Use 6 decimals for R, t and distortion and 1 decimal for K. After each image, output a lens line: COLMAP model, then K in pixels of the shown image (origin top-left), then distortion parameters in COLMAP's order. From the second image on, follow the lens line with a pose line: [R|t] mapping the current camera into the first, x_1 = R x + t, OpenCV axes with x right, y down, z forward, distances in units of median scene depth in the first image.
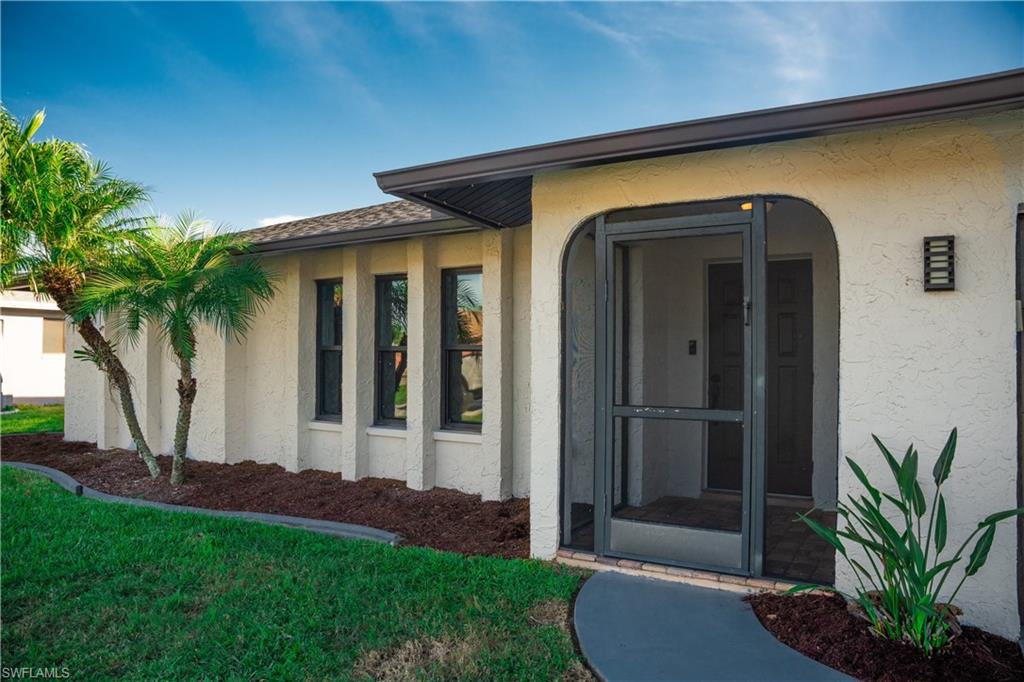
lens RADIAL K [[713.6, 0, 506.3], [0, 713.6, 338.1], [0, 0, 1]] dist [-0.178836, 0.134266]
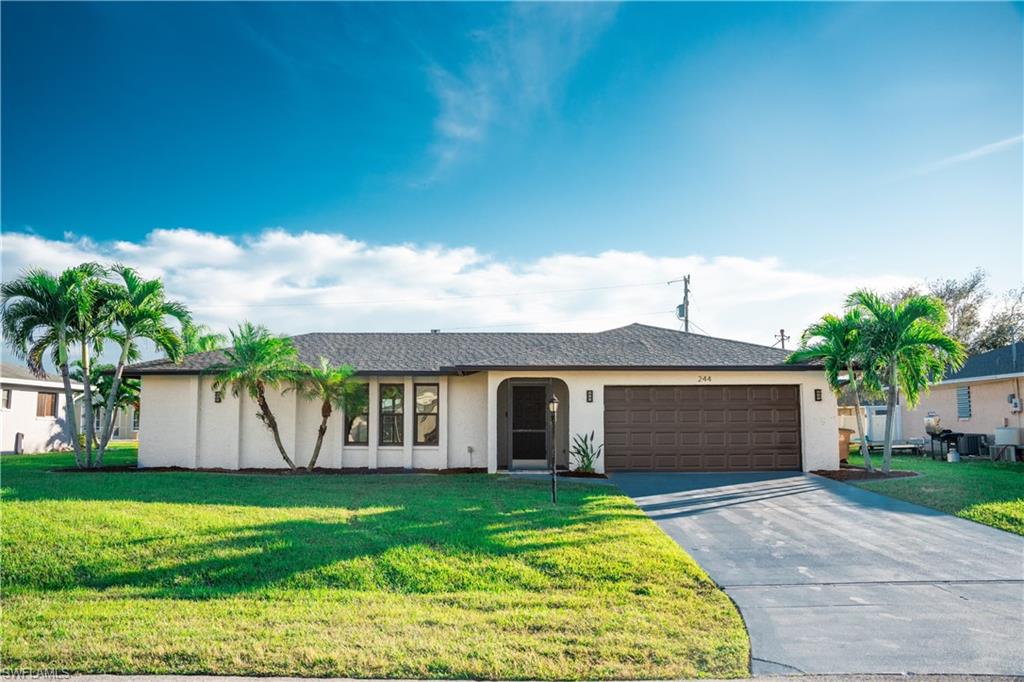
lens RADIAL K [[781.8, 0, 512.0], [0, 781.8, 341.0], [0, 0, 1]] dist [-0.116176, 0.003279]
pose [[0.849820, 0.055965, 0.524093, -1.451772], [-0.010867, 0.995996, -0.088737, -0.003348], [-0.526960, 0.069716, 0.847026, -1.804279]]
